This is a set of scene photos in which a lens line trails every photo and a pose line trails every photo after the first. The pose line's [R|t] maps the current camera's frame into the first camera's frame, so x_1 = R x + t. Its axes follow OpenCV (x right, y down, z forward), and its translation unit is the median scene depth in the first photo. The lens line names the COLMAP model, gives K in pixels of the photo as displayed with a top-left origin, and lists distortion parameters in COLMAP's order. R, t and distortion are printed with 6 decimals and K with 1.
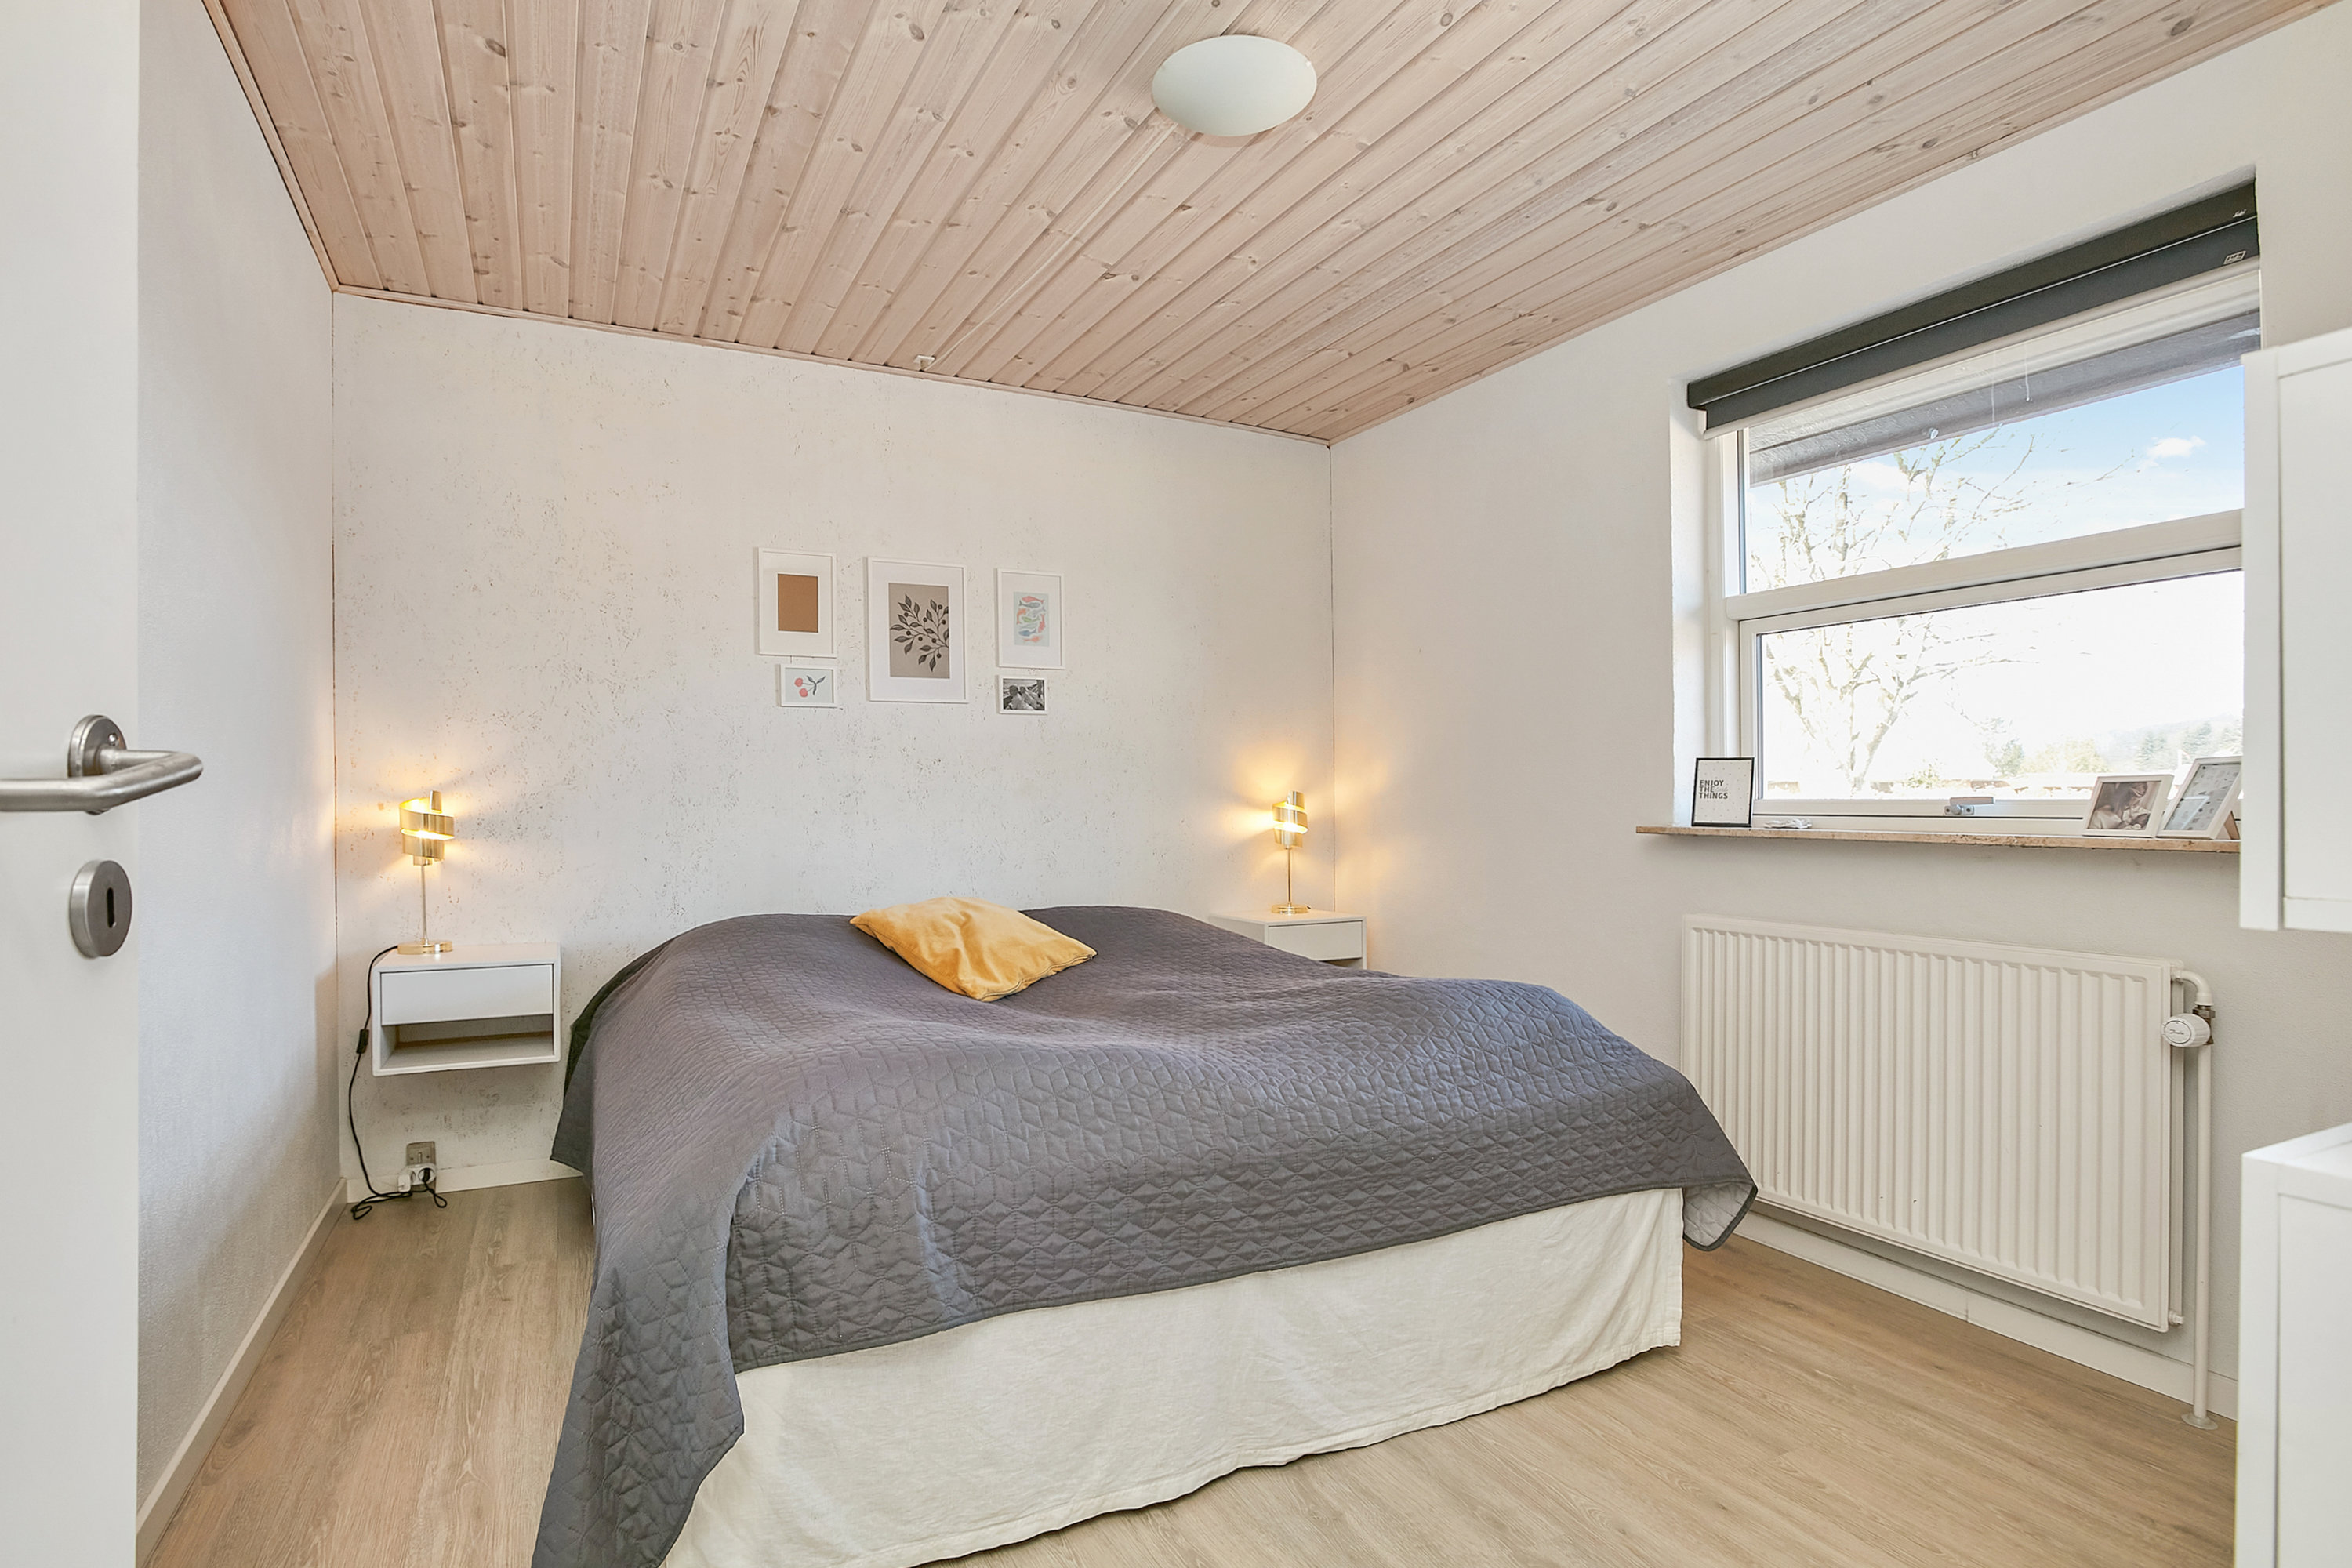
lens RADIAL K [[1272.7, 0, 1173.0], [0, 1272.7, 799.3], [0, 0, 1]] dist [-0.001107, -0.000509]
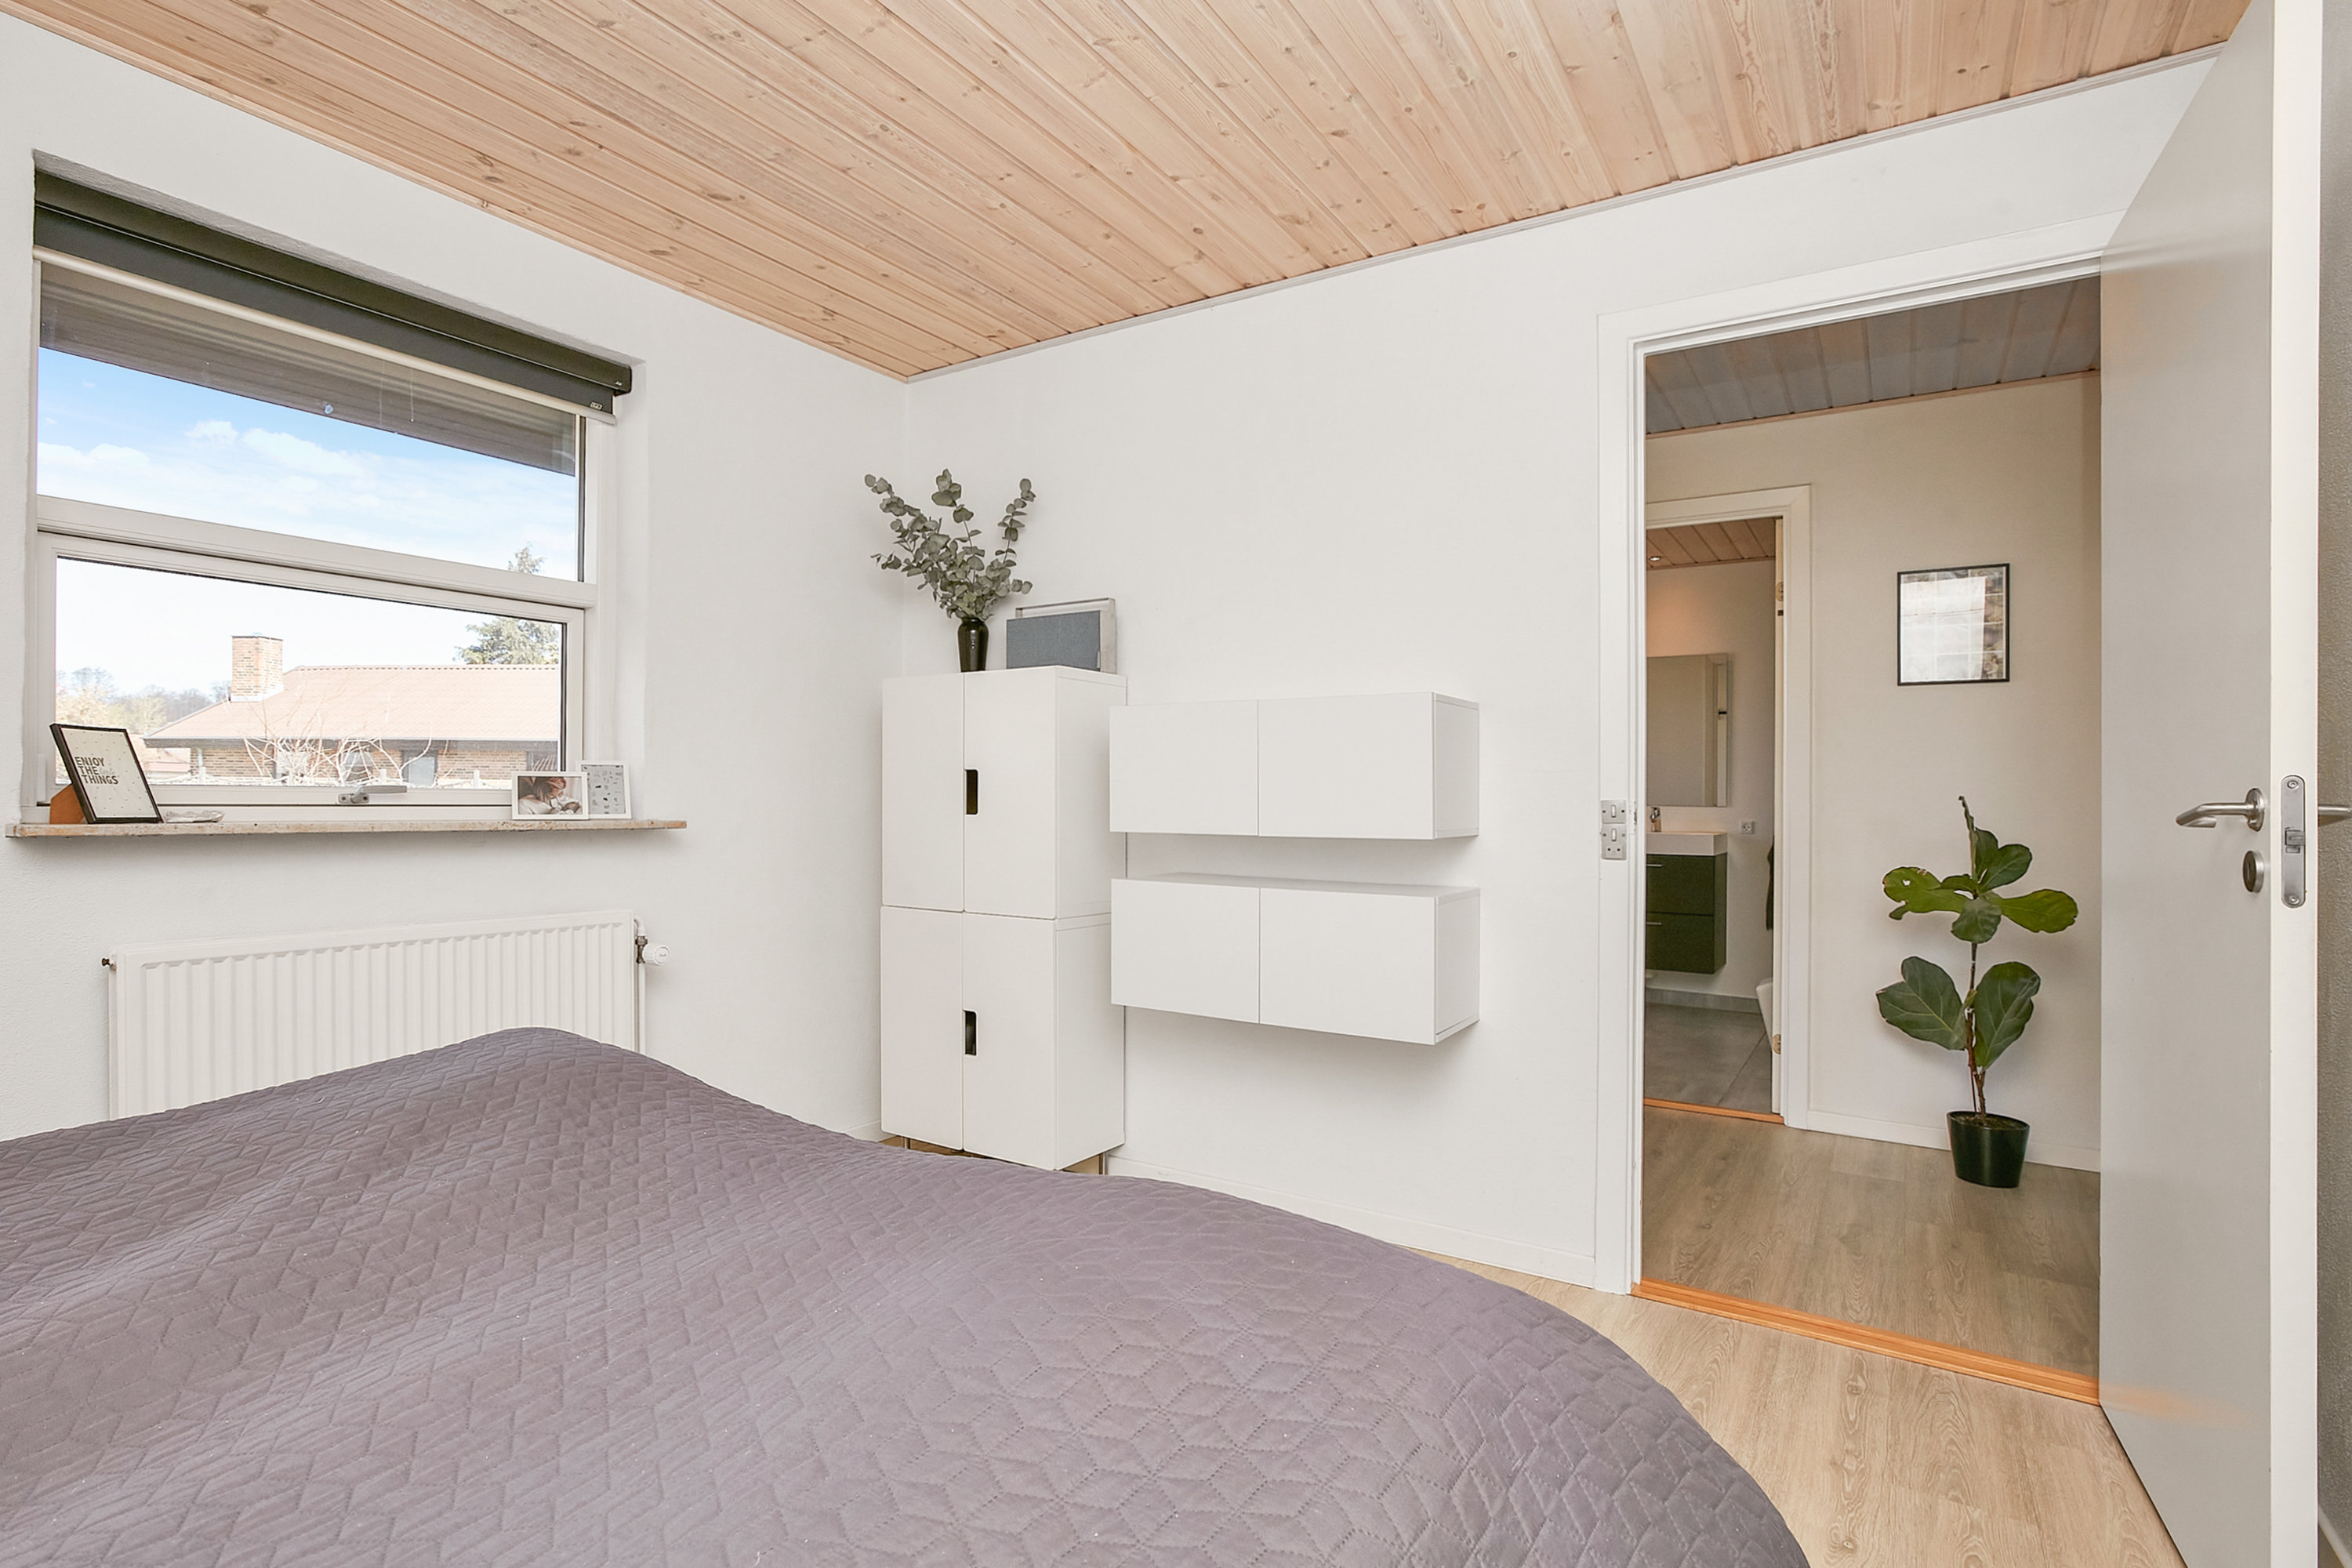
lens RADIAL K [[1142.1, 0, 1172.4], [0, 1142.1, 793.4], [0, 0, 1]] dist [-0.002695, -0.000236]
pose [[-0.506424, 0.003474, 0.862278, -0.545556], [-0.006824, 0.999944, -0.008036, 0.007897], [-0.862258, -0.009953, -0.506372, 1.029843]]
